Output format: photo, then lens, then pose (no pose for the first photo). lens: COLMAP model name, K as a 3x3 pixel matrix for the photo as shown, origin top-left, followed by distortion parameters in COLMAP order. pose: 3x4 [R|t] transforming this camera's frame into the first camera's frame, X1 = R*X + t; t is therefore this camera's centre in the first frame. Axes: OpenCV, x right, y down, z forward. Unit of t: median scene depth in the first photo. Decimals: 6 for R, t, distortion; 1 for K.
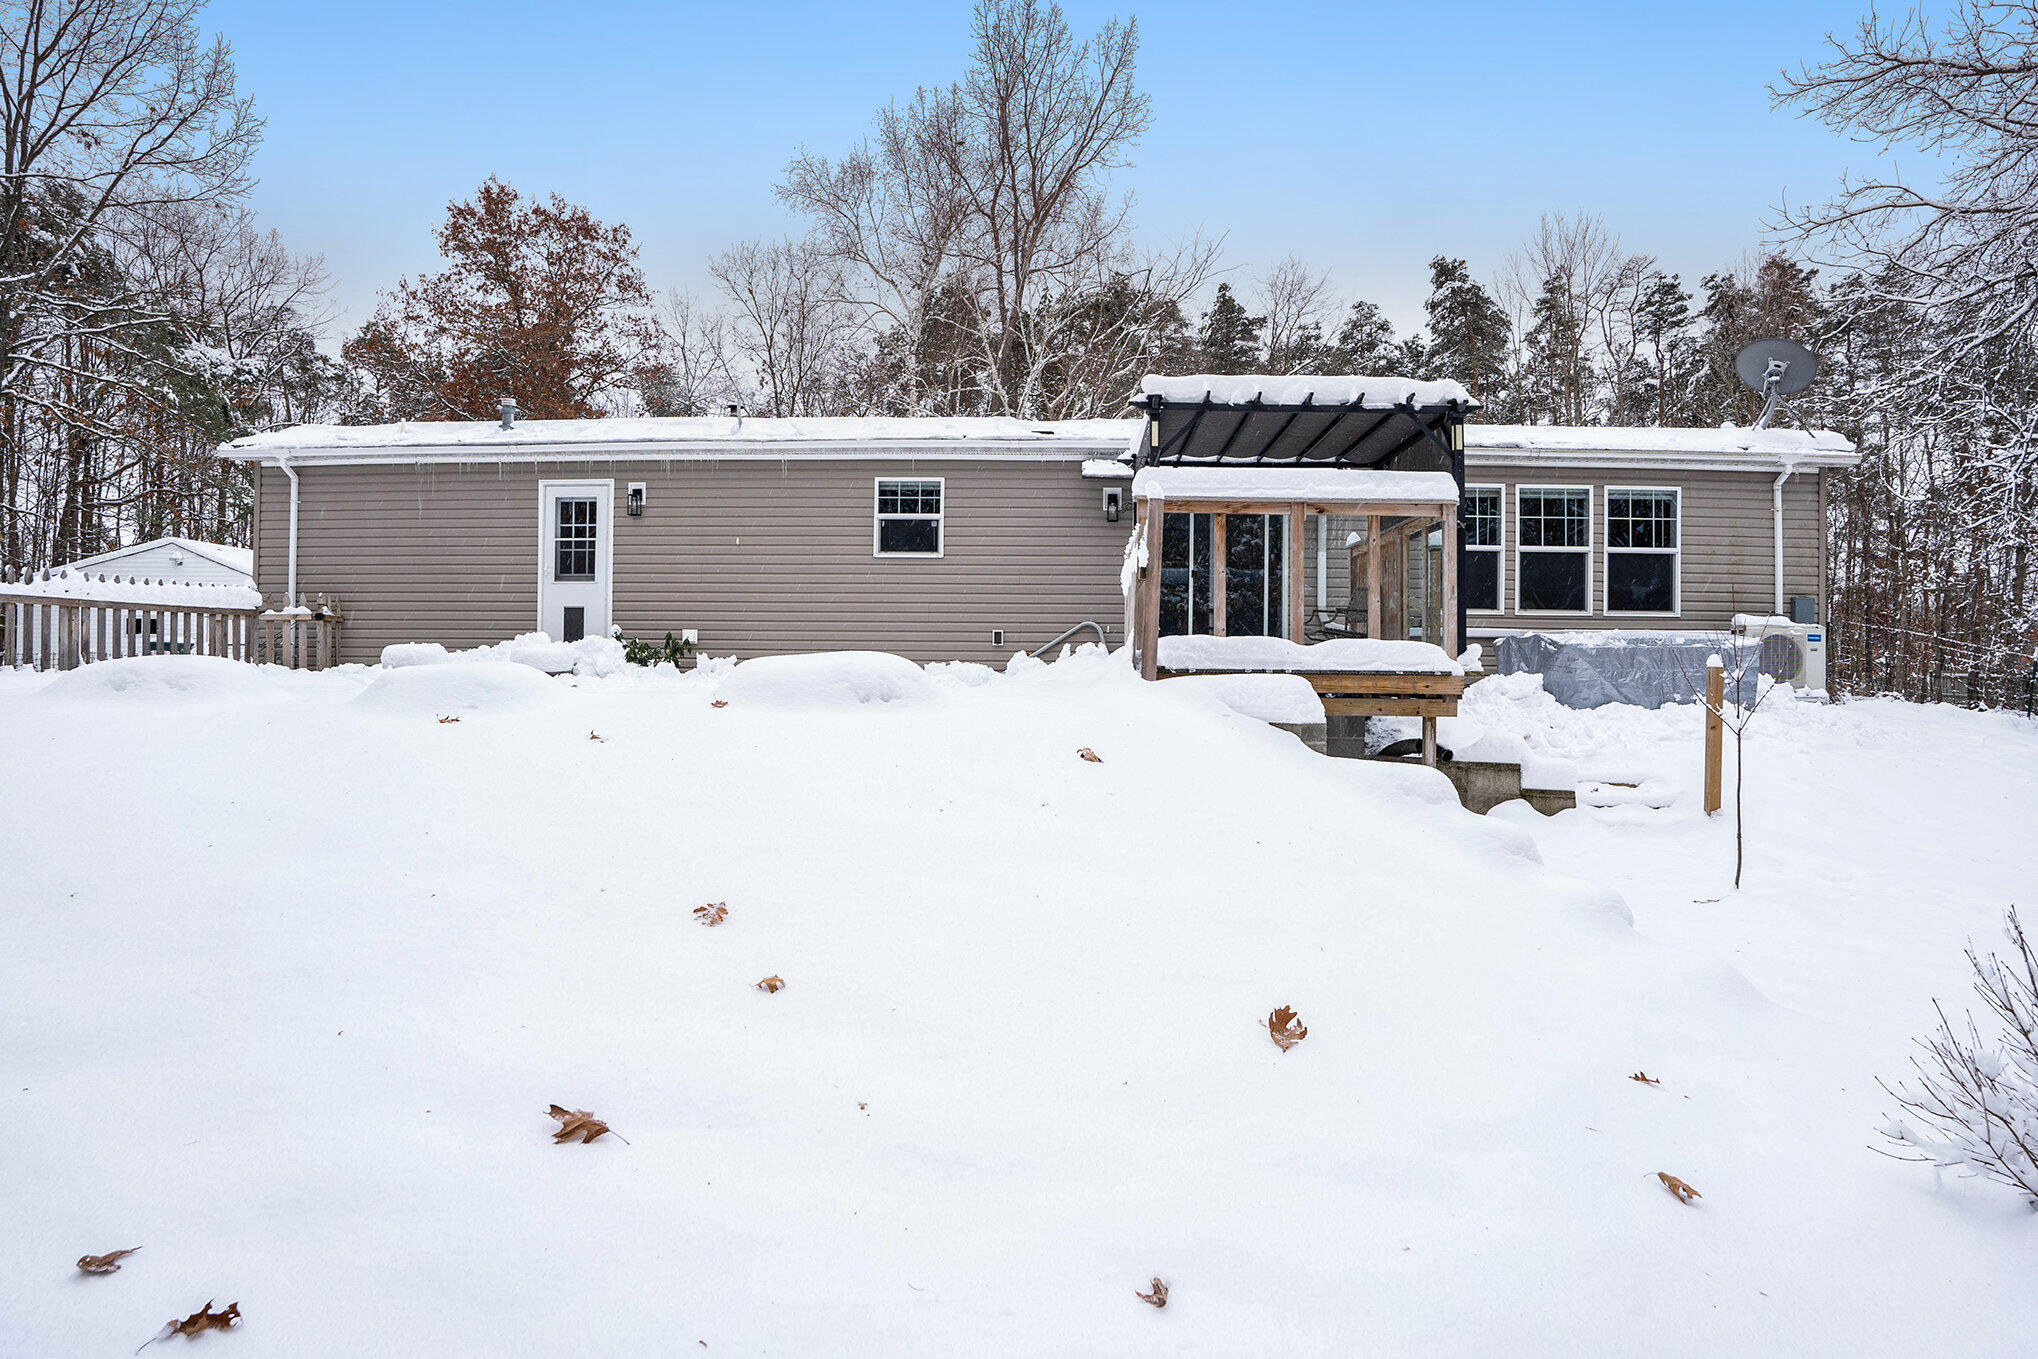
lens RADIAL K [[1203.7, 0, 1019.0], [0, 1203.7, 679.5], [0, 0, 1]] dist [-0.001281, -0.032288]
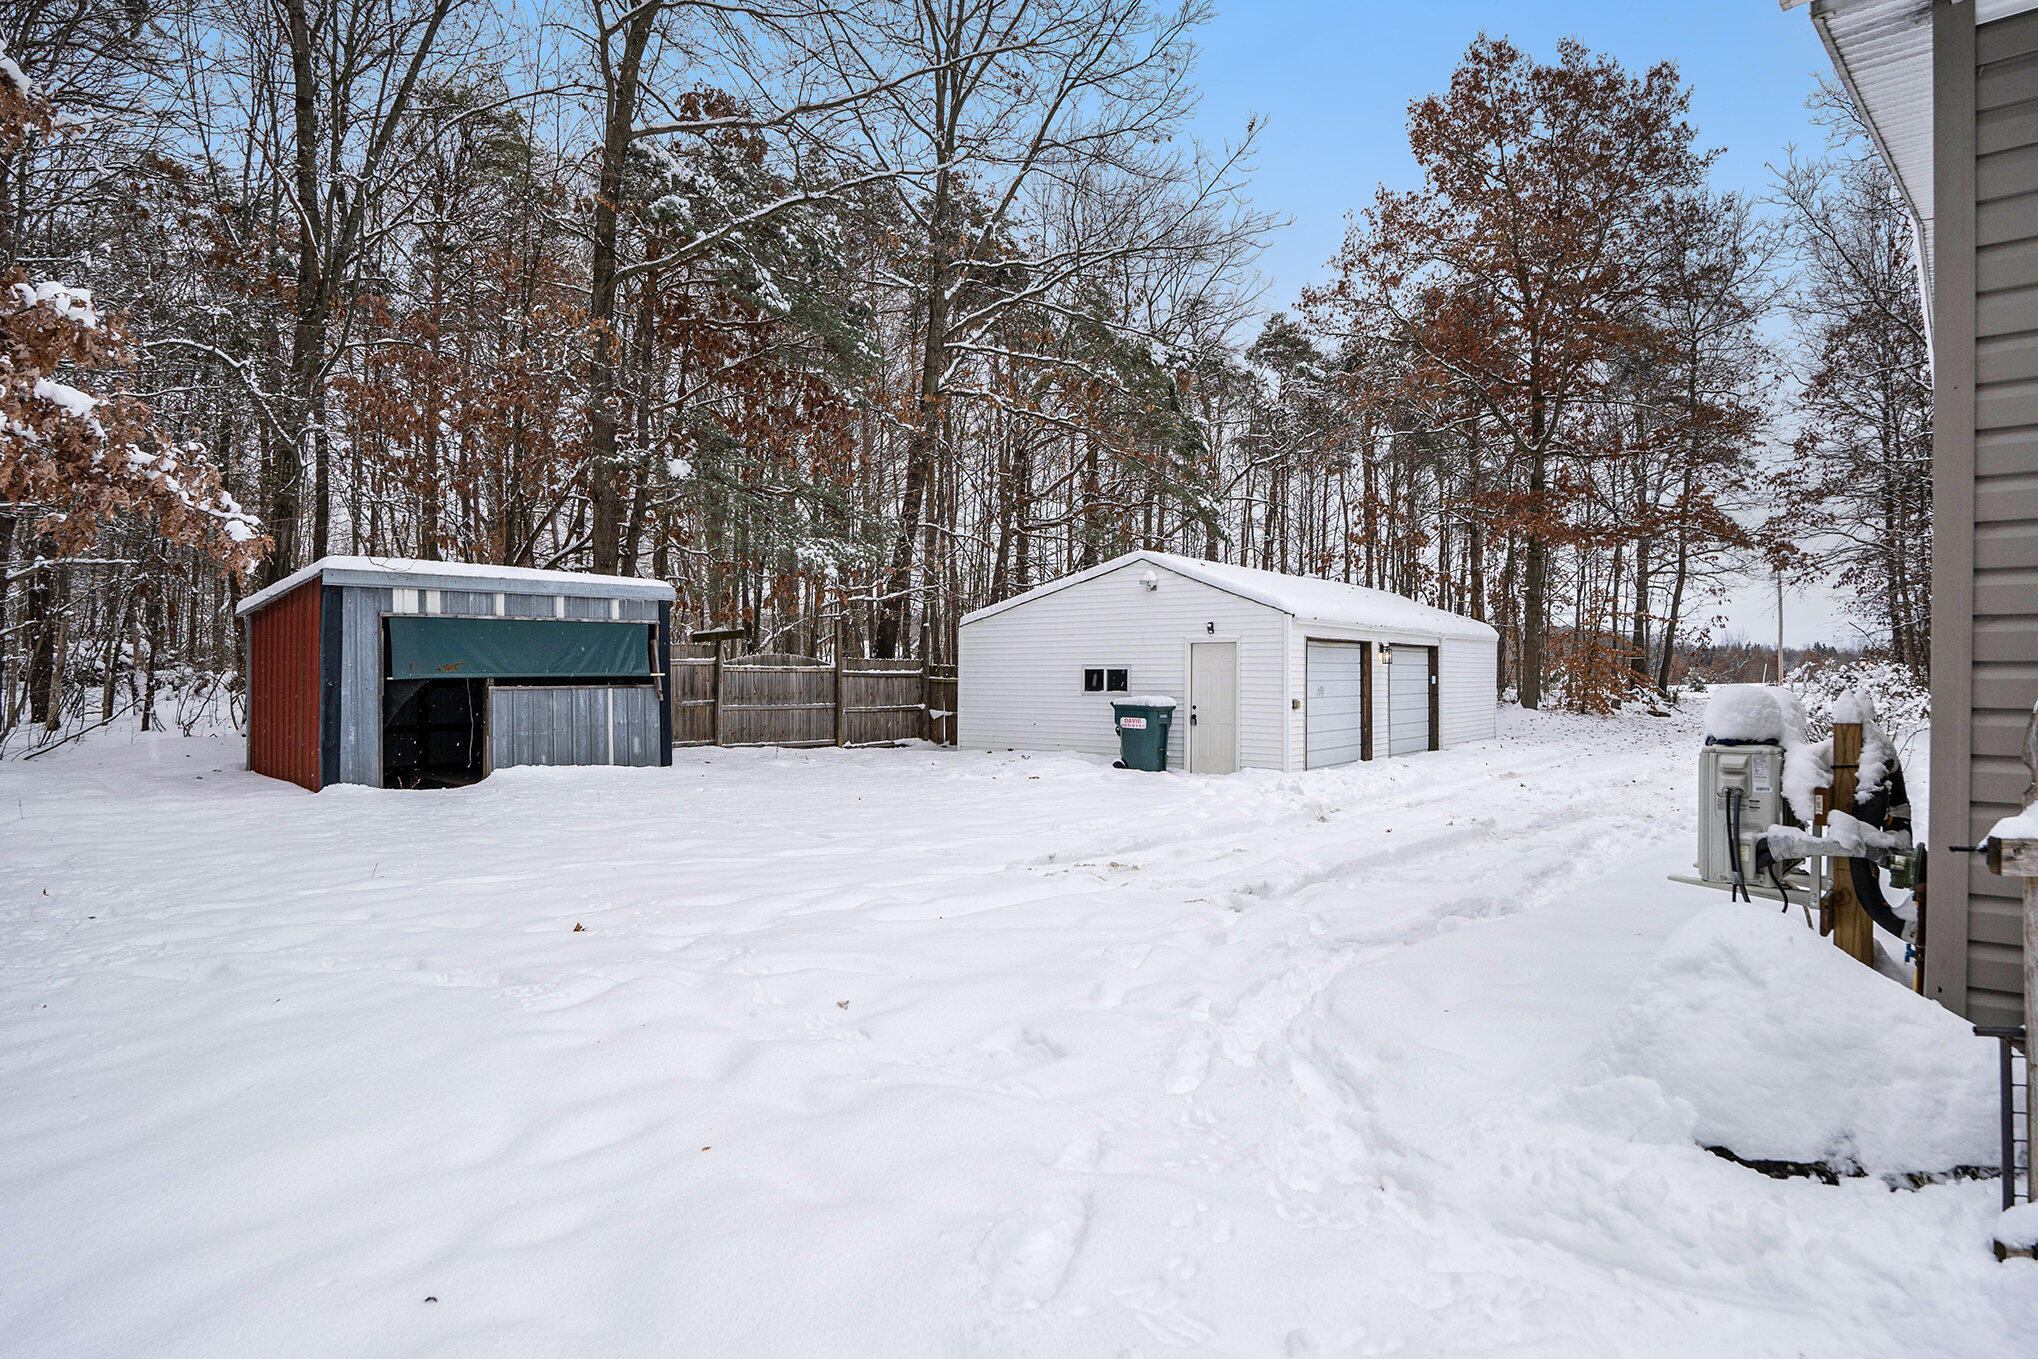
lens RADIAL K [[1203.7, 0, 1019.0], [0, 1203.7, 679.5], [0, 0, 1]] dist [-0.001281, -0.032288]
pose [[0.798084, -0.006412, -0.602512, -0.333684], [-0.004754, 0.999845, -0.016937, -0.032057], [0.602527, 0.016382, 0.797930, 0.388854]]
